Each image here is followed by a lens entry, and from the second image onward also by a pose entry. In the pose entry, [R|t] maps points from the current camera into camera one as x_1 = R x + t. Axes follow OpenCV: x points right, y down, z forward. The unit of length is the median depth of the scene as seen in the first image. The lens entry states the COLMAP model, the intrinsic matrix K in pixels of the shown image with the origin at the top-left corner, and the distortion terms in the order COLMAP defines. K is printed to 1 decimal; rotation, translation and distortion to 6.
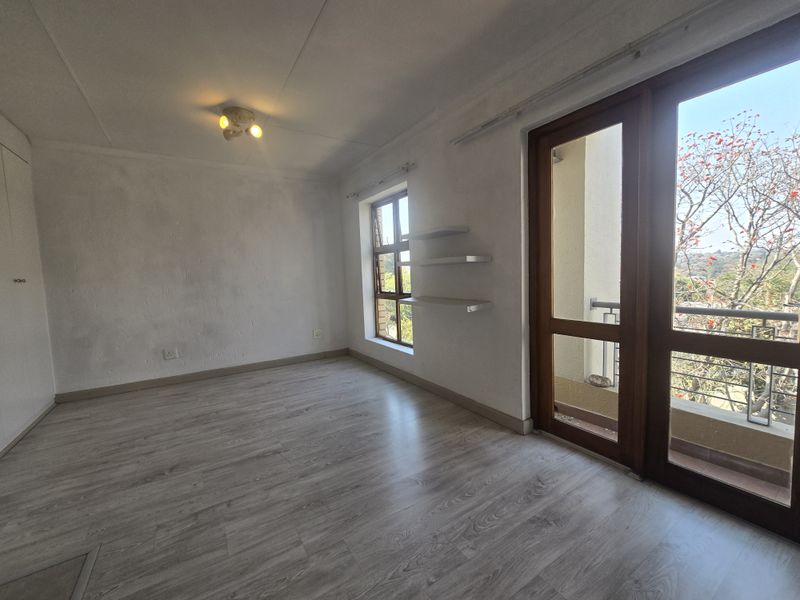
lens RADIAL K [[328.4, 0, 396.7], [0, 328.4, 297.8], [0, 0, 1]] dist [-0.000251, 0.000286]
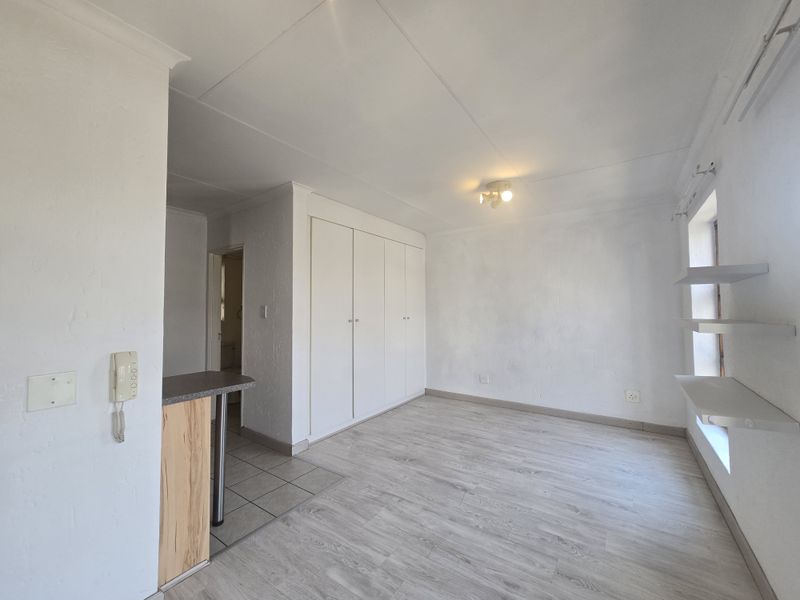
lens RADIAL K [[328.4, 0, 396.7], [0, 328.4, 297.8], [0, 0, 1]] dist [-0.000251, 0.000286]
pose [[0.386835, -0.001107, -0.922148, 0.408751], [-0.075840, 0.996573, -0.033011, -0.086687], [0.919025, 0.082705, 0.385426, 0.224796]]
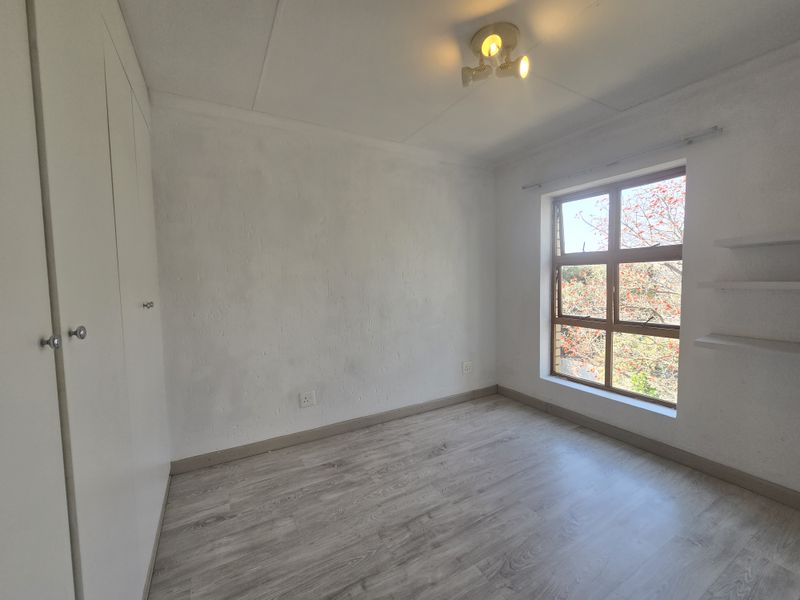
lens RADIAL K [[327.2, 0, 398.2], [0, 327.2, 299.7], [0, 0, 1]] dist [0.000322, 0.000066]
pose [[0.998755, 0.019800, -0.045789, -0.556667], [-0.020217, 0.999758, -0.008661, -0.057310], [0.045606, 0.009576, 0.998914, 0.343646]]
